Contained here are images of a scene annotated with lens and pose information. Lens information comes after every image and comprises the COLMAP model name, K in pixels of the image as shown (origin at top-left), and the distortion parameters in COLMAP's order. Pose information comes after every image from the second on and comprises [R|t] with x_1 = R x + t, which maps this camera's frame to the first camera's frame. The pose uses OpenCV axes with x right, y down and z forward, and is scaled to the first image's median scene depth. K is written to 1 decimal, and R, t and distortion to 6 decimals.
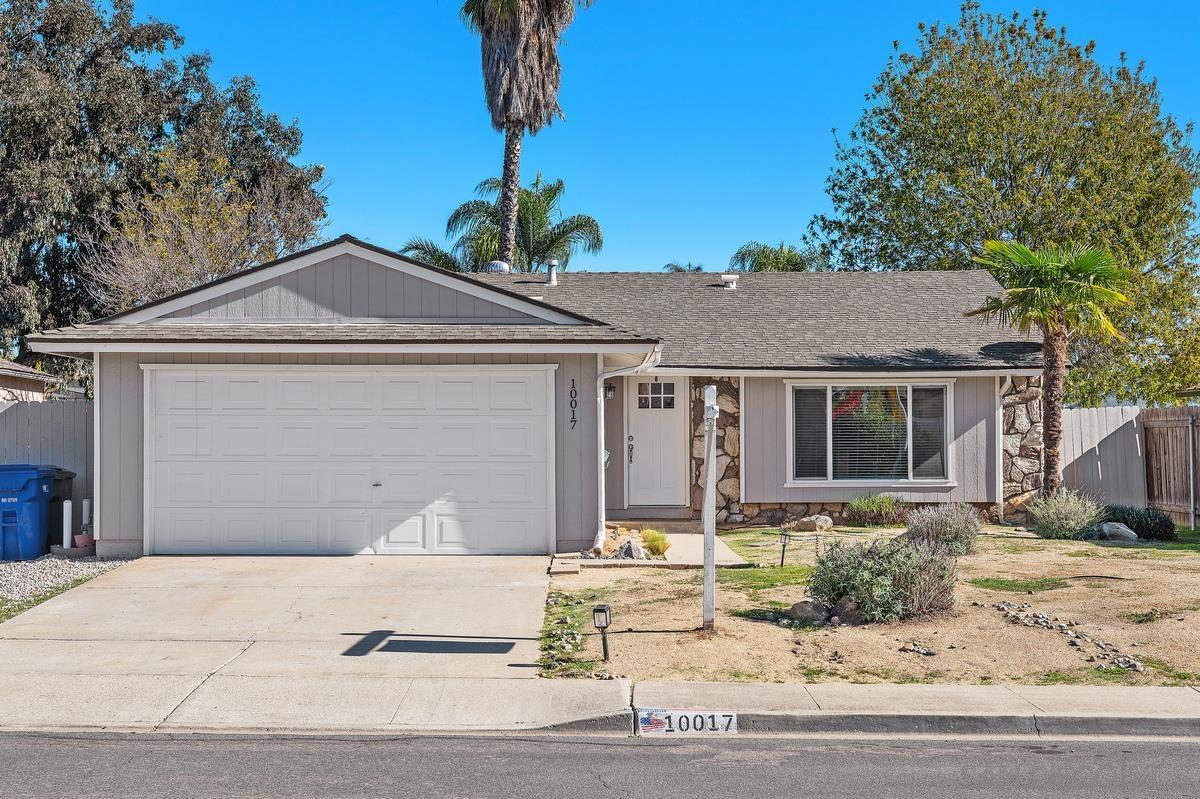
lens RADIAL K [[1802.6, 0, 600.0], [0, 1802.6, 399.5], [0, 0, 1]] dist [-0.005288, -0.012540]
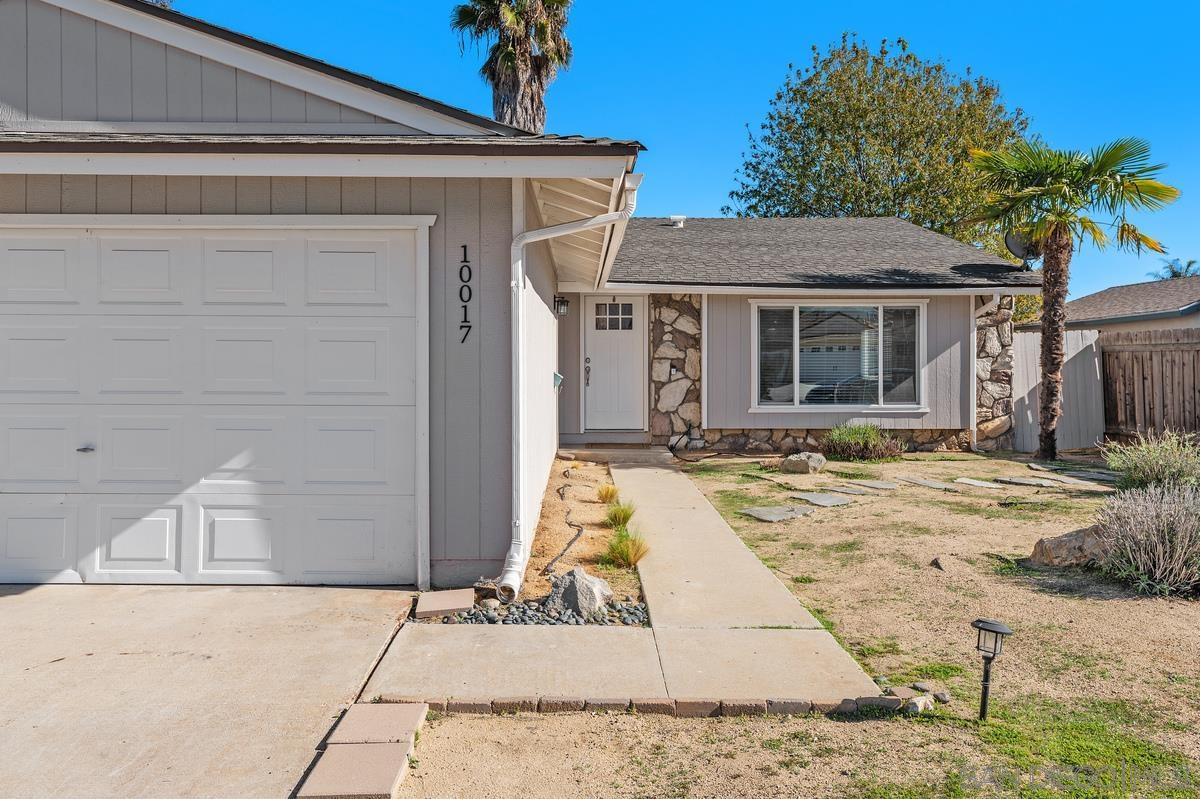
lens RADIAL K [[799.8, 0, 594.1], [0, 799.8, 362.2], [0, 0, 1]] dist [0.003119, 0.001380]
pose [[0.999854, 0.004557, 0.016468, 0.013631], [-0.004965, 0.999679, 0.024837, 0.012047], [-0.016350, -0.024915, 0.999556, 0.577679]]
